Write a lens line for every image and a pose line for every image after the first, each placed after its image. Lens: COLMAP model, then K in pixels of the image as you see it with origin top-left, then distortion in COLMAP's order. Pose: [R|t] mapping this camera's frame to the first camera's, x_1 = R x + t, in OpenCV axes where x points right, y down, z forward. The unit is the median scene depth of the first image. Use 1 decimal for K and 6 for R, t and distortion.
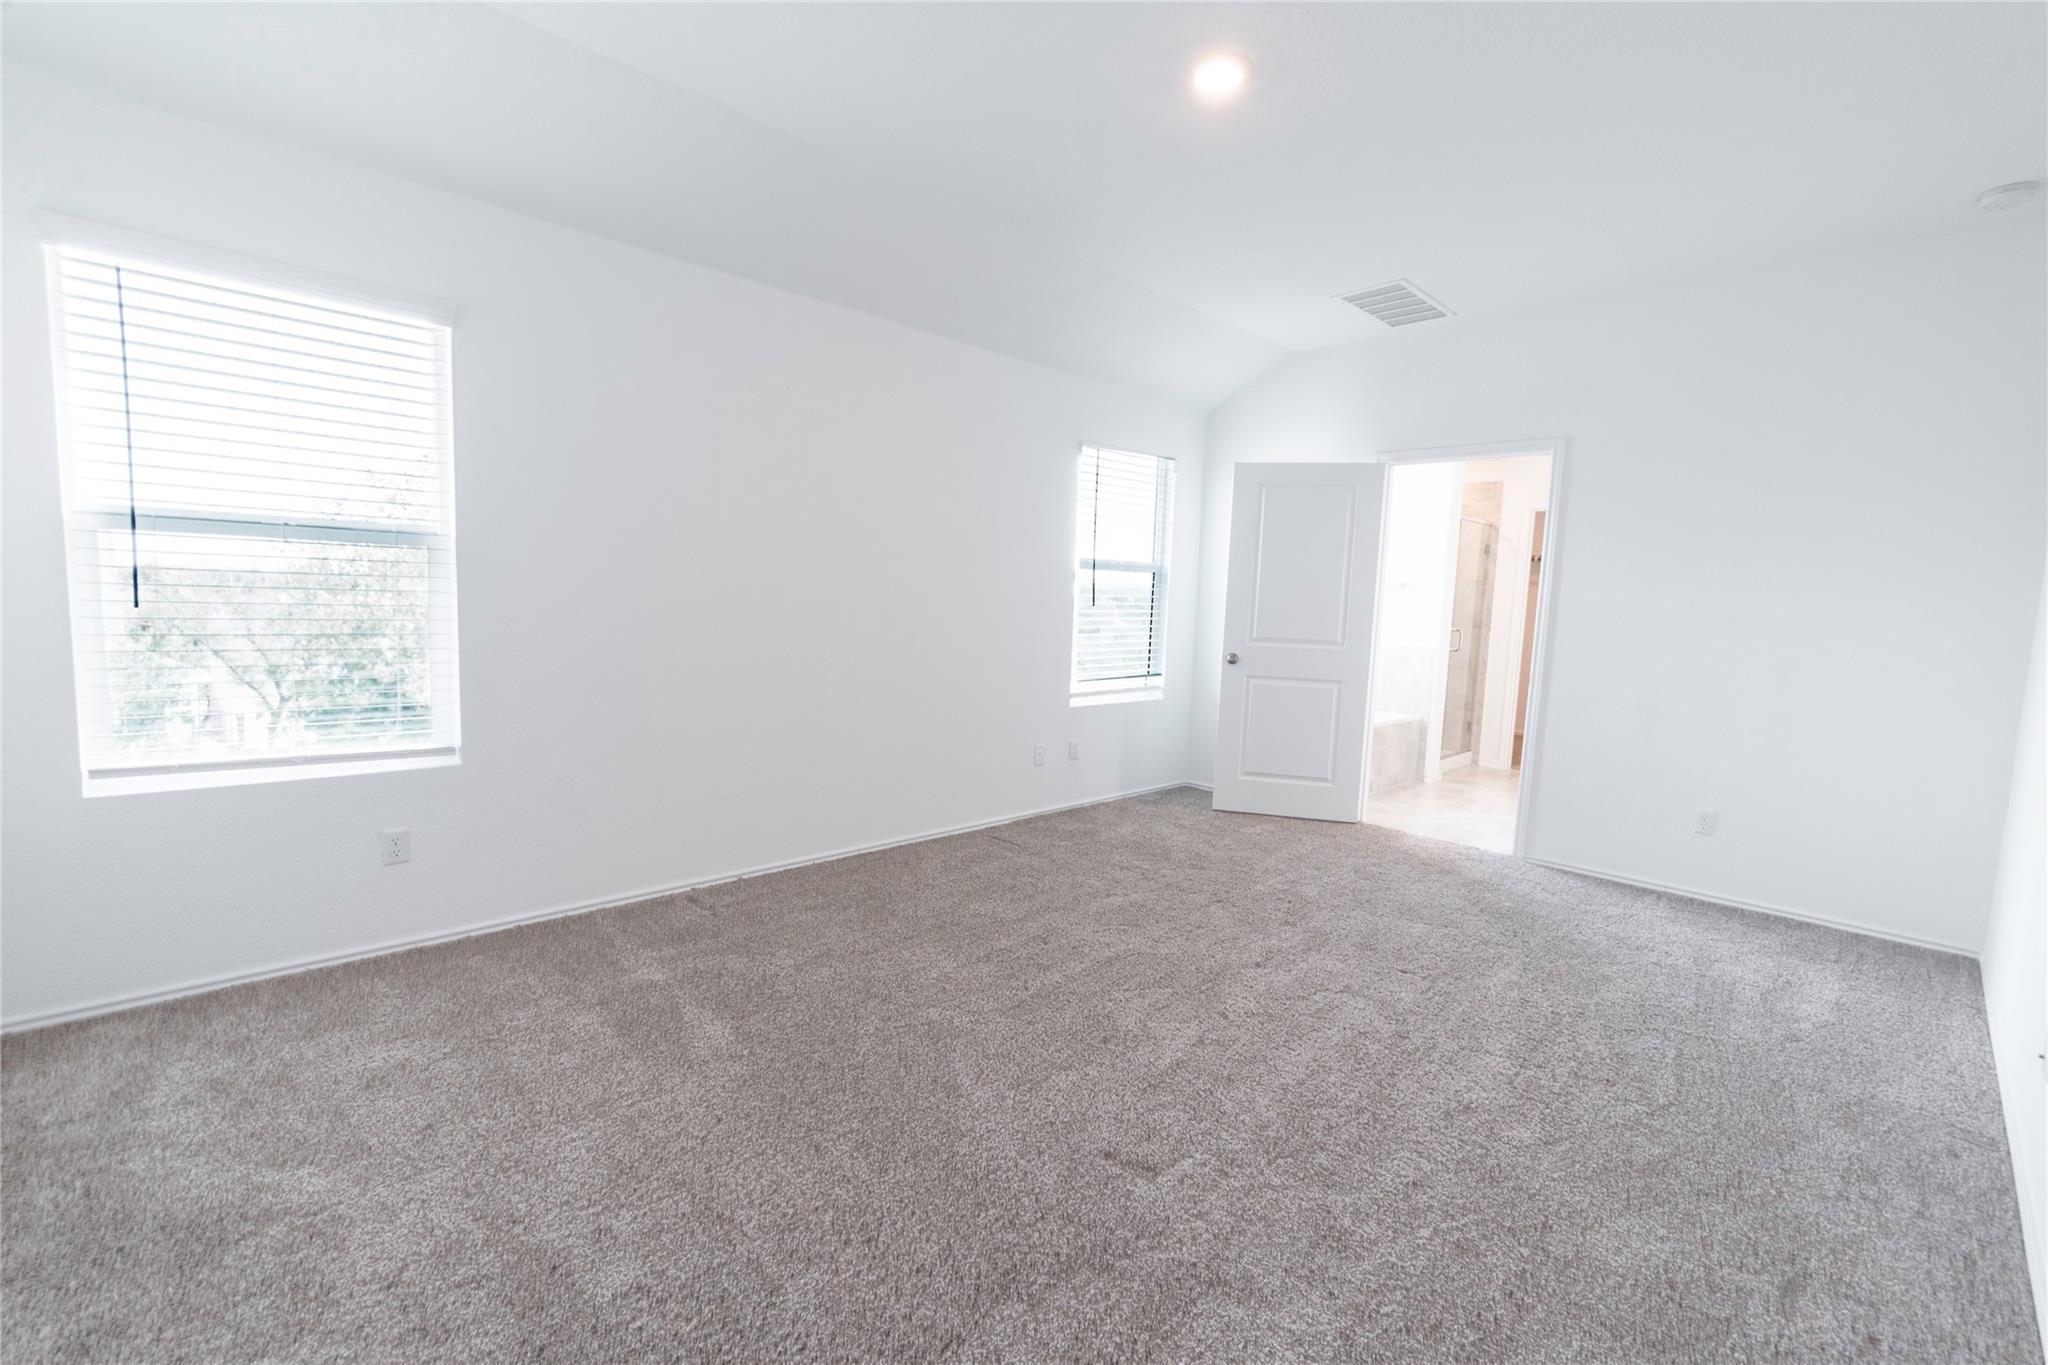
lens RADIAL K [[874.3, 0, 1007.0], [0, 874.3, 675.1], [0, 0, 1]] dist [-0.006685, 0.003082]
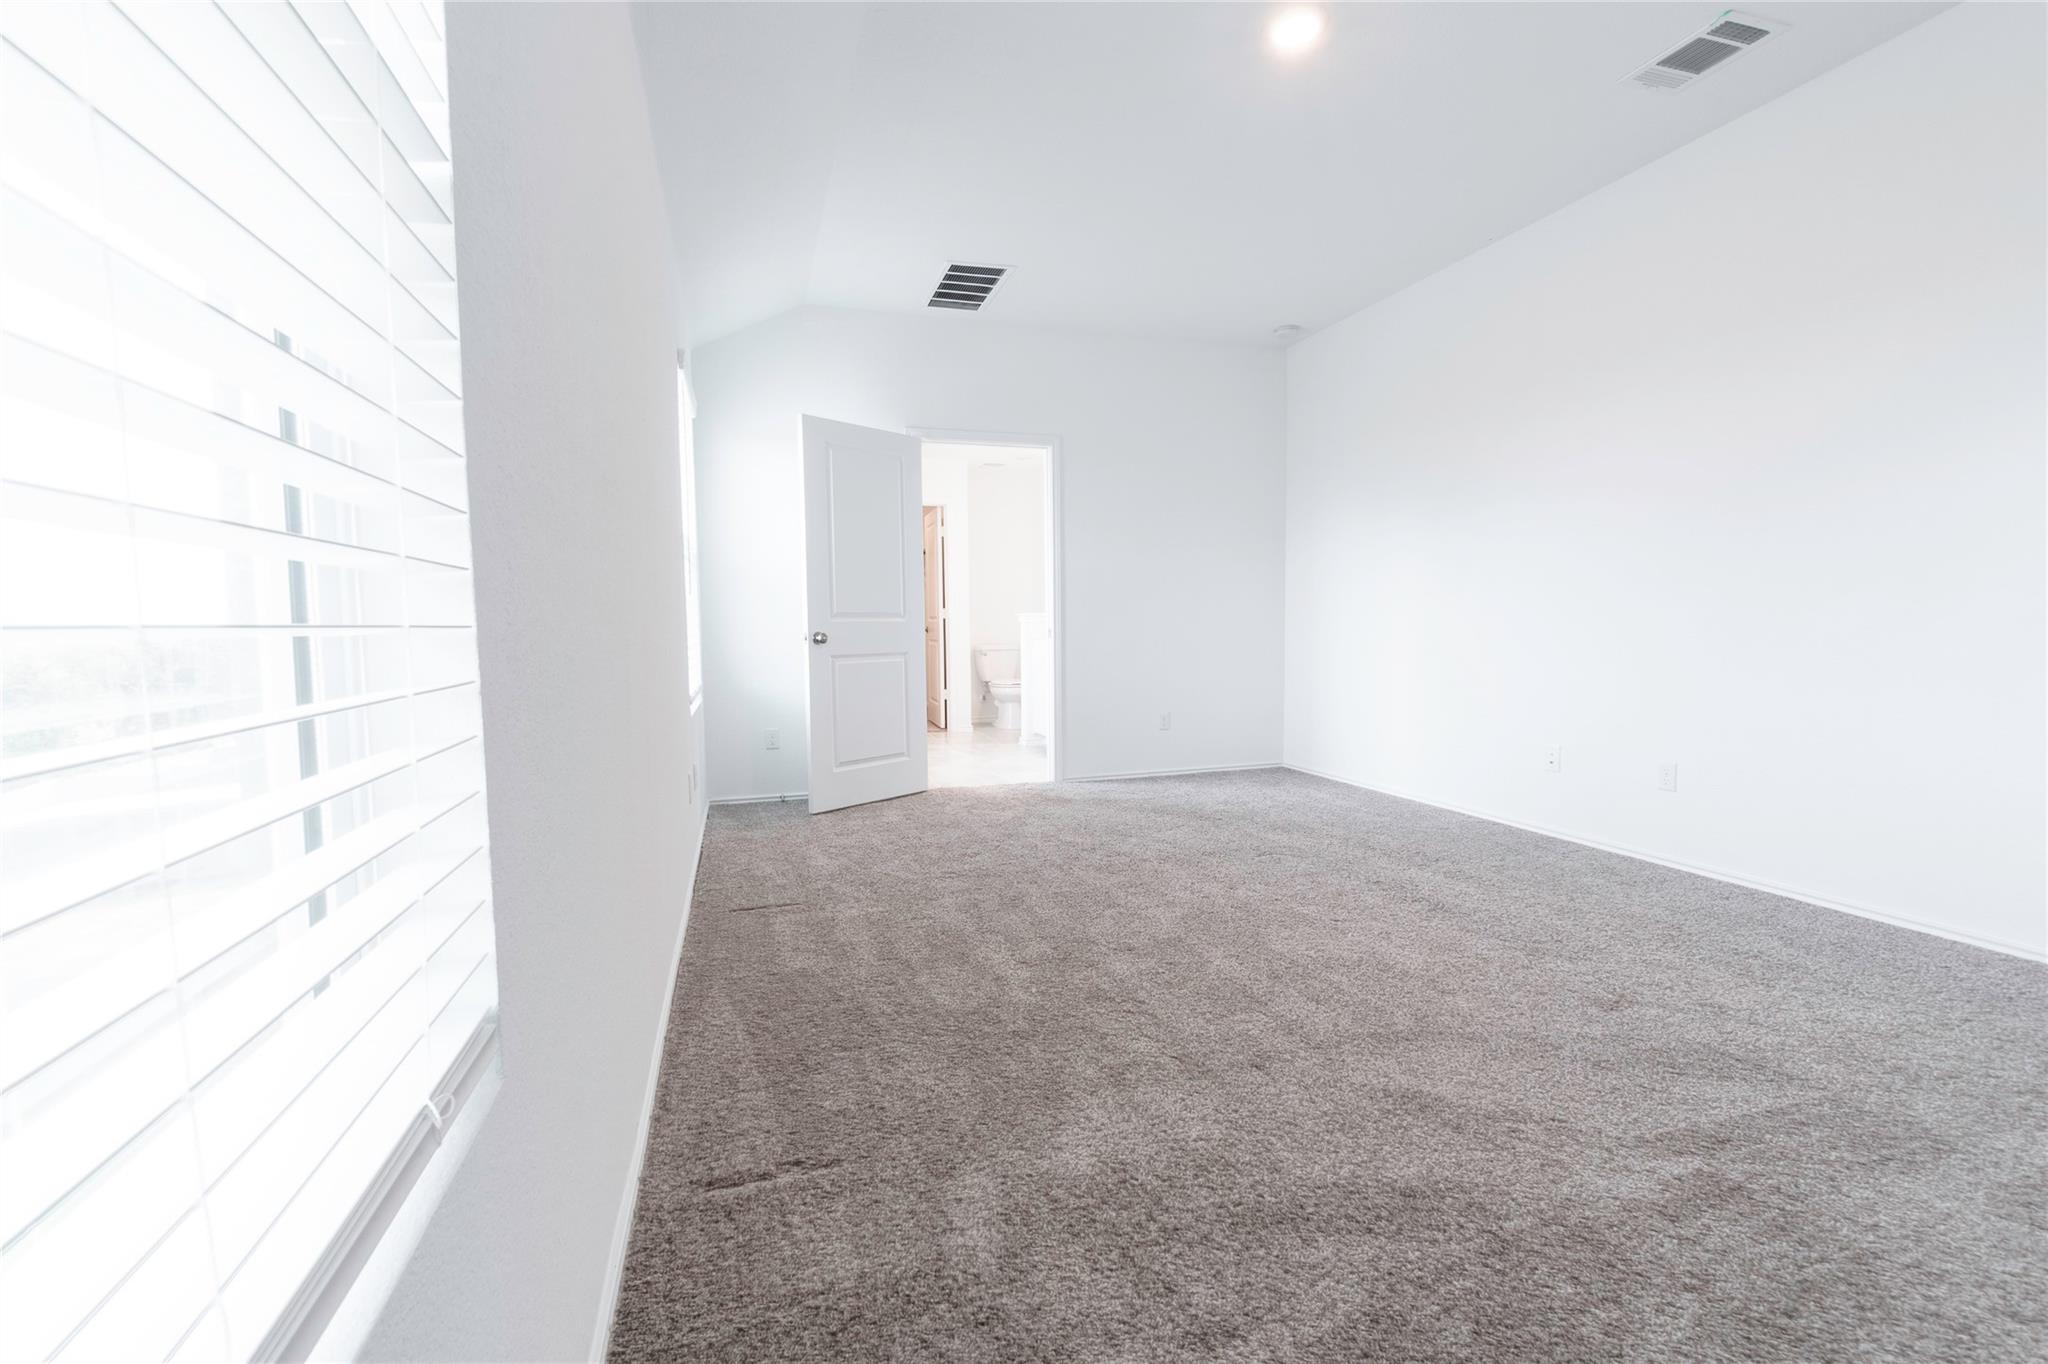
lens RADIAL K [[874.3, 0, 1005.4], [0, 874.3, 682.0], [0, 0, 1]] dist [-0.006685, 0.003082]
pose [[0.450103, -0.100164, 0.887341, -0.508639], [0.111473, 0.992219, 0.055458, -0.003098], [-0.885991, 0.073953, 0.457767, 0.505229]]
